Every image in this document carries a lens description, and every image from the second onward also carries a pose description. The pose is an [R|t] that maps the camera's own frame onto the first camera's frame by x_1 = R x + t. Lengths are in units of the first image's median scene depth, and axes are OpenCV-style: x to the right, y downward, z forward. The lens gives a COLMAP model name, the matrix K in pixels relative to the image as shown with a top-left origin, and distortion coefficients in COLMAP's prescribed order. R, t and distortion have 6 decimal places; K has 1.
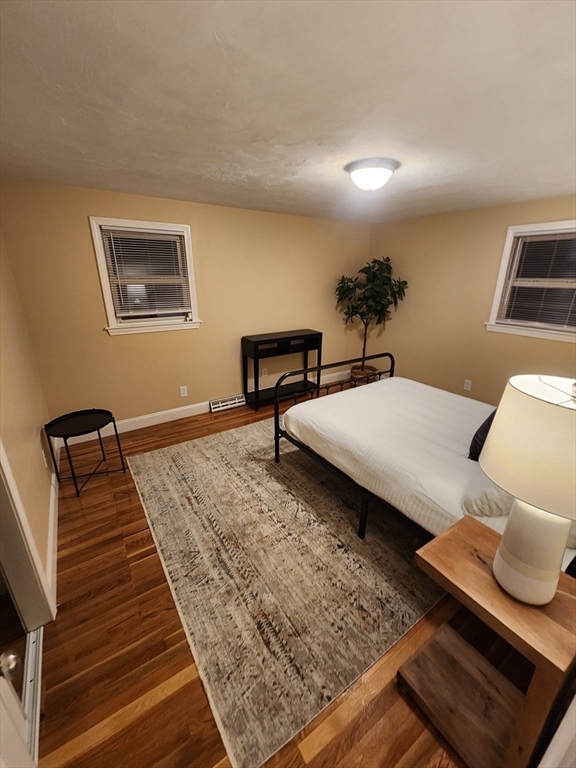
lens RADIAL K [[315.6, 0, 288.0], [0, 315.6, 384.0], [0, 0, 1]] dist [-0.003263, -0.001169]
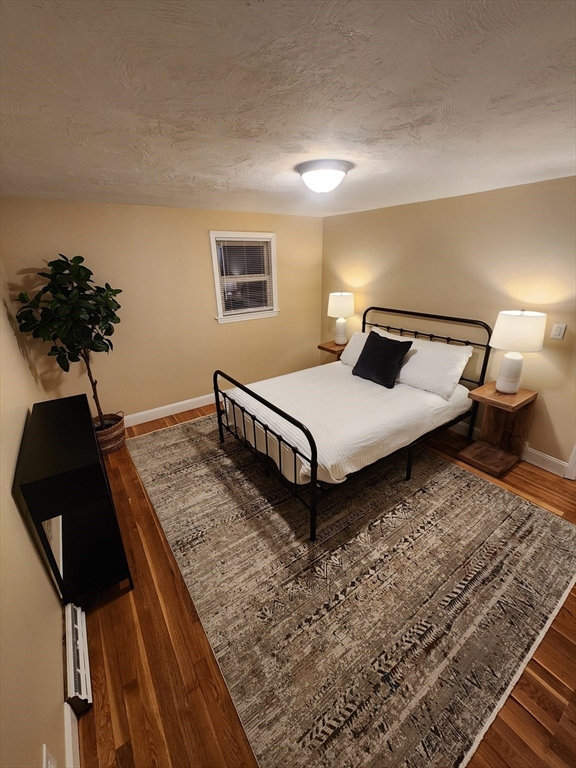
lens RADIAL K [[315.6, 0, 288.0], [0, 315.6, 384.0], [0, 0, 1]] dist [-0.003263, -0.001169]
pose [[-0.030486, -0.373419, 0.927162, -0.636117], [0.348210, 0.865517, 0.360041, -0.390277], [-0.936921, 0.333823, 0.103642, 0.934569]]
